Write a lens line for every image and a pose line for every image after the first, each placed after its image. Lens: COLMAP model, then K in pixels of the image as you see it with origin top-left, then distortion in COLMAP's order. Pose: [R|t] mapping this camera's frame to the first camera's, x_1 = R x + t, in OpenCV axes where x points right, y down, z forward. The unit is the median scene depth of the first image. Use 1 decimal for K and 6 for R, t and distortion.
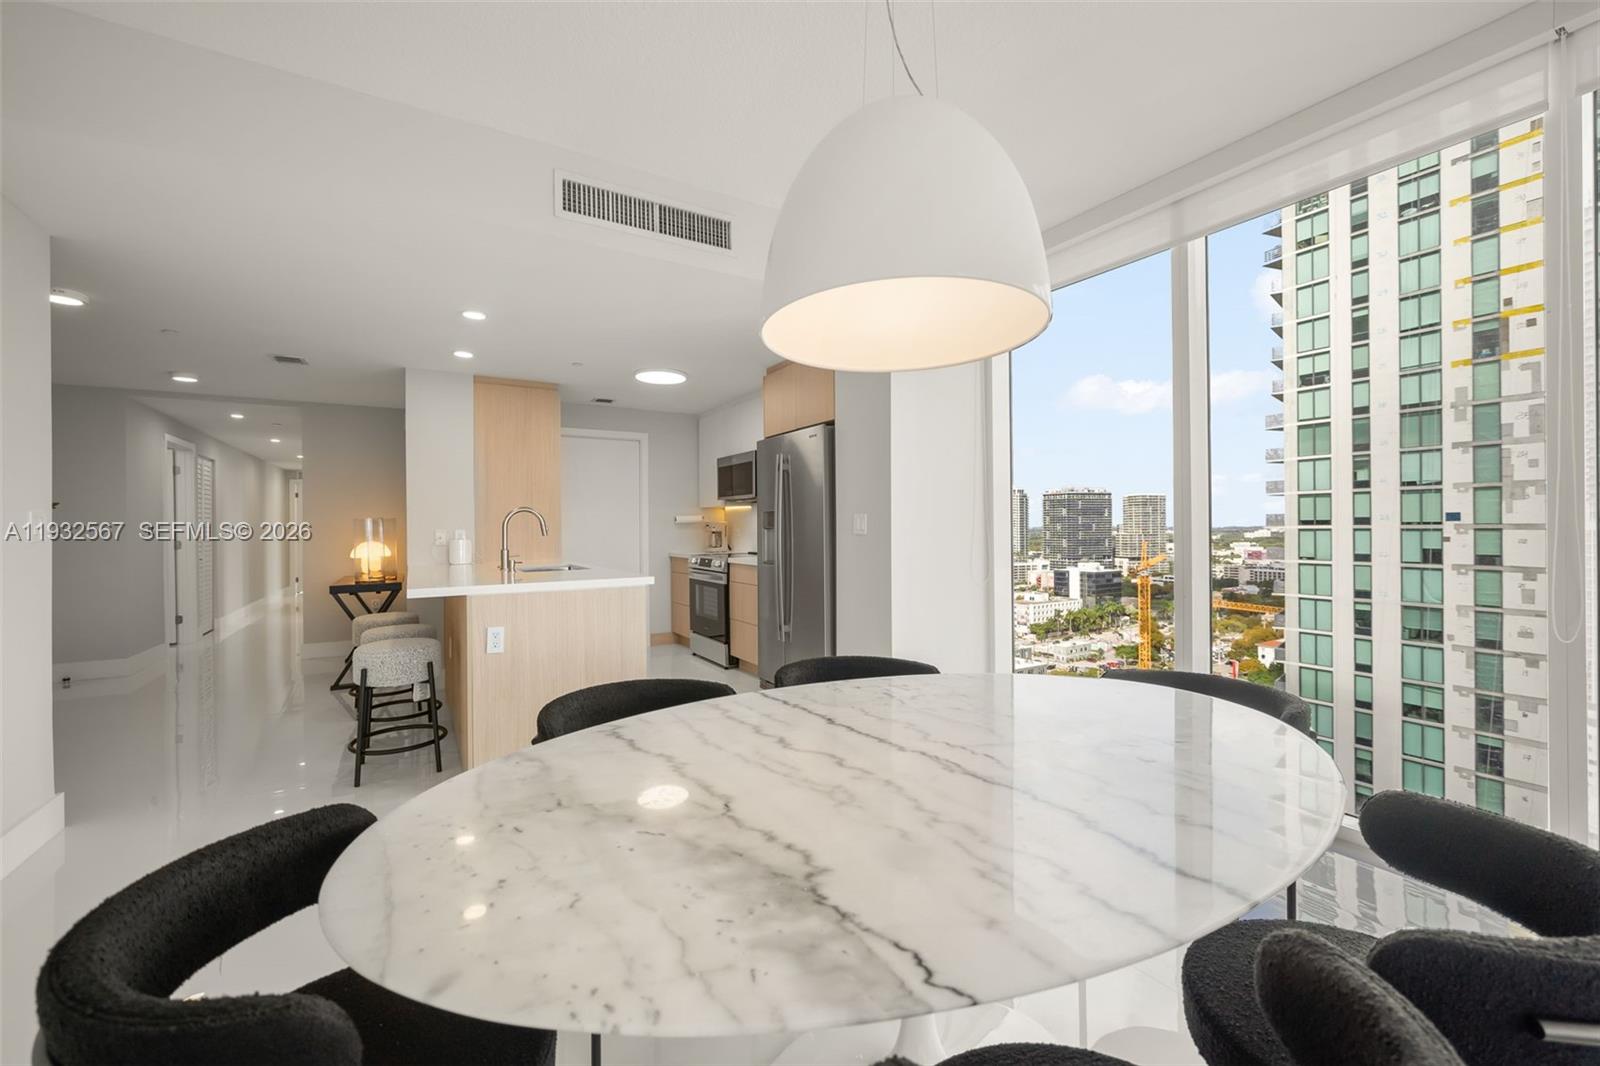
lens RADIAL K [[662.9, 0, 794.2], [0, 662.9, 534.7], [0, 0, 1]] dist [-0.000546, -0.000071]
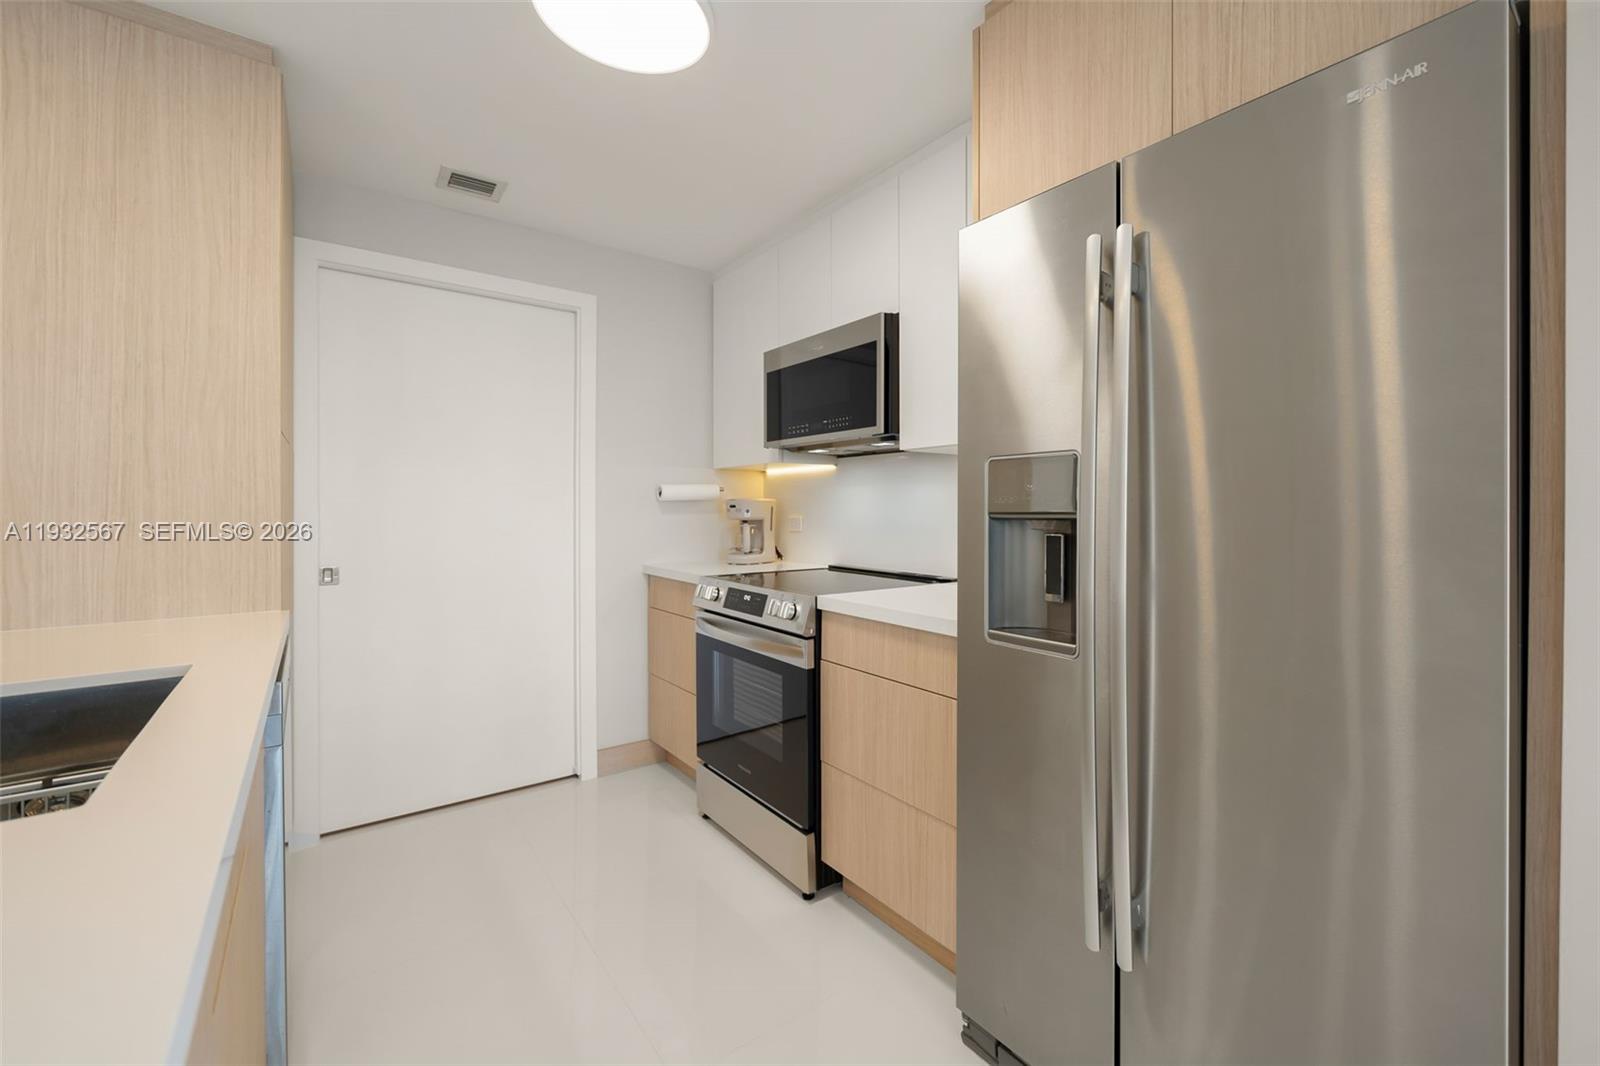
lens RADIAL K [[676.7, 0, 916.0], [0, 676.7, 511.9], [0, 0, 1]] dist [0.000997, 0.000228]
pose [[0.980073, 0.006826, 0.198520, -0.109248], [-0.005430, 0.999957, -0.007576, -0.007548], [-0.198563, 0.006347, 0.980068, 0.565927]]
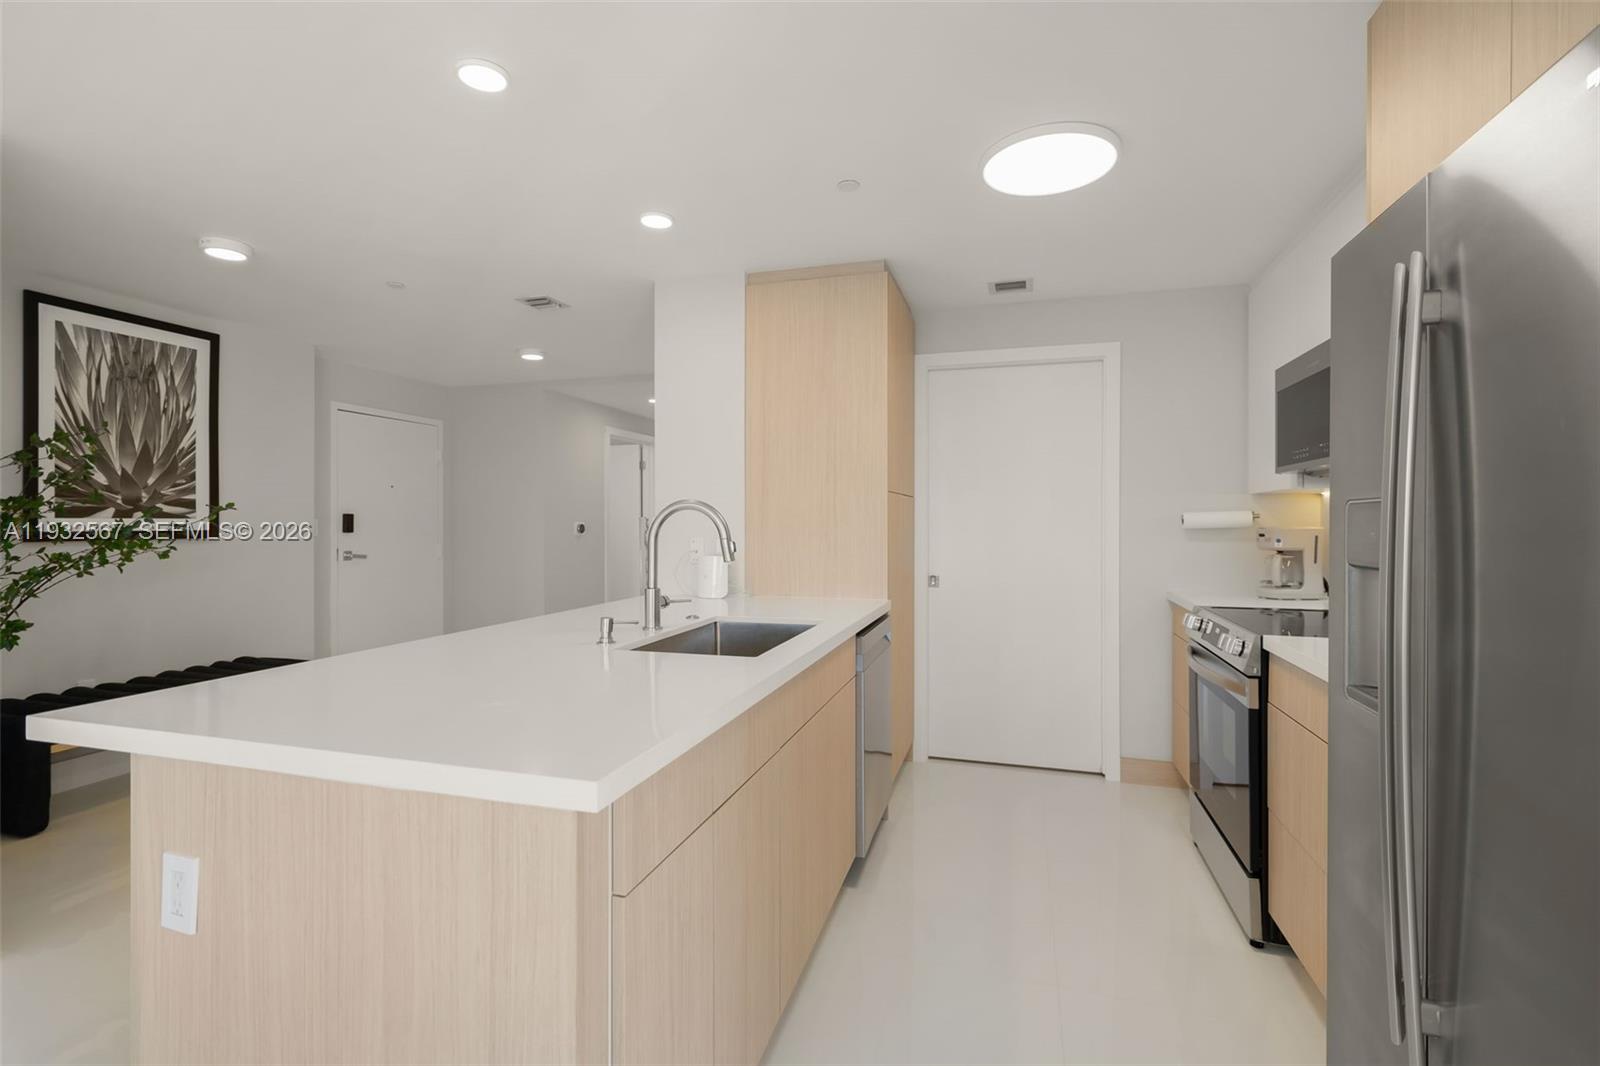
lens RADIAL K [[751.1, 0, 770.0], [0, 751.1, 525.3], [0, 0, 1]] dist [-0.001964, -0.000161]
pose [[0.668196, 0.010512, -0.743911, 0.018396], [-0.012887, 0.999914, 0.002554, -0.018759], [0.743873, 0.007880, 0.668274, 0.488609]]
